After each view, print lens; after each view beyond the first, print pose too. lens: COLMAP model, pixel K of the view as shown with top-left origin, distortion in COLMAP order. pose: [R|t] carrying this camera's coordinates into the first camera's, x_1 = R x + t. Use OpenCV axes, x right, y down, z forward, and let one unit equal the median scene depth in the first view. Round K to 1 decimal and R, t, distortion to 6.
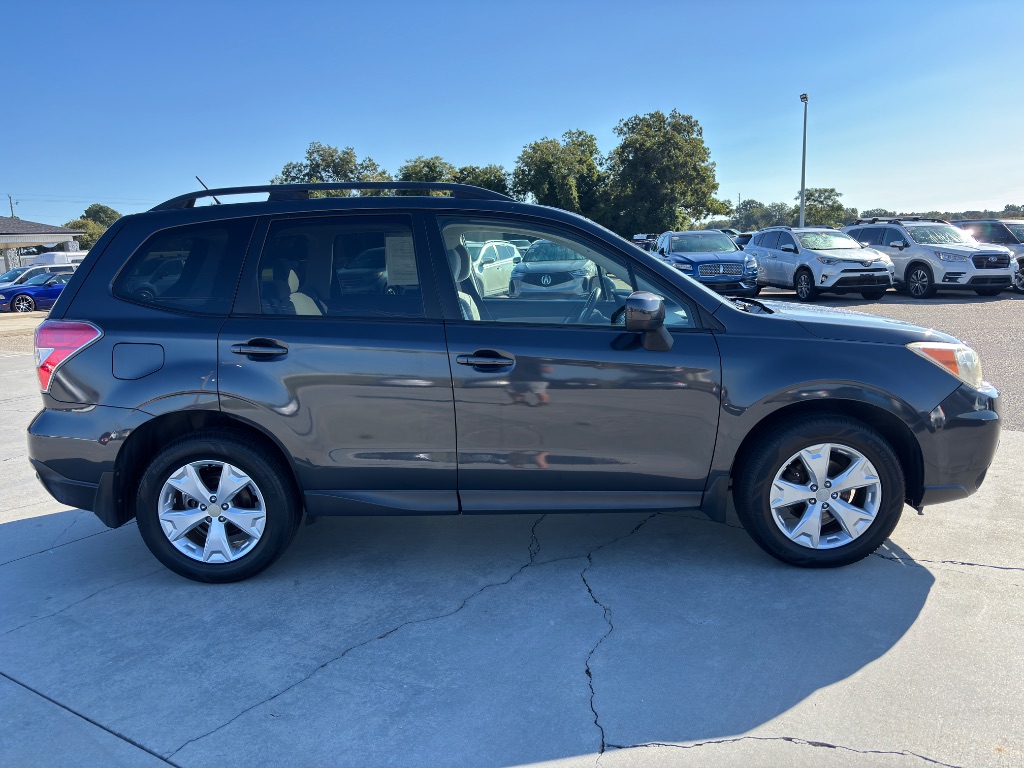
lens RADIAL K [[767.4, 0, 512.0], [0, 767.4, 384.0], [0, 0, 1]] dist [0.051551, -0.057107]
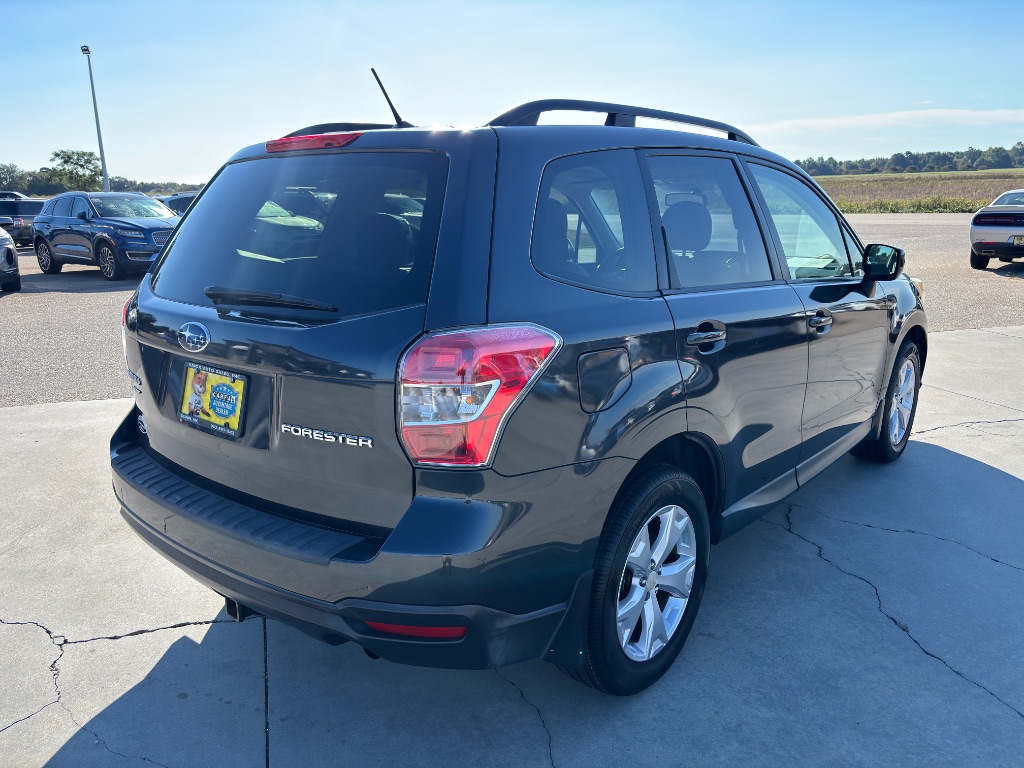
lens RADIAL K [[767.4, 0, 512.0], [0, 767.4, 384.0], [0, 0, 1]] dist [0.051551, -0.057107]
pose [[0.641726, -0.162116, 0.749604, -0.903807], [0.132476, 0.986143, 0.099862, -0.088346], [-0.755406, 0.035221, 0.654310, 0.610447]]
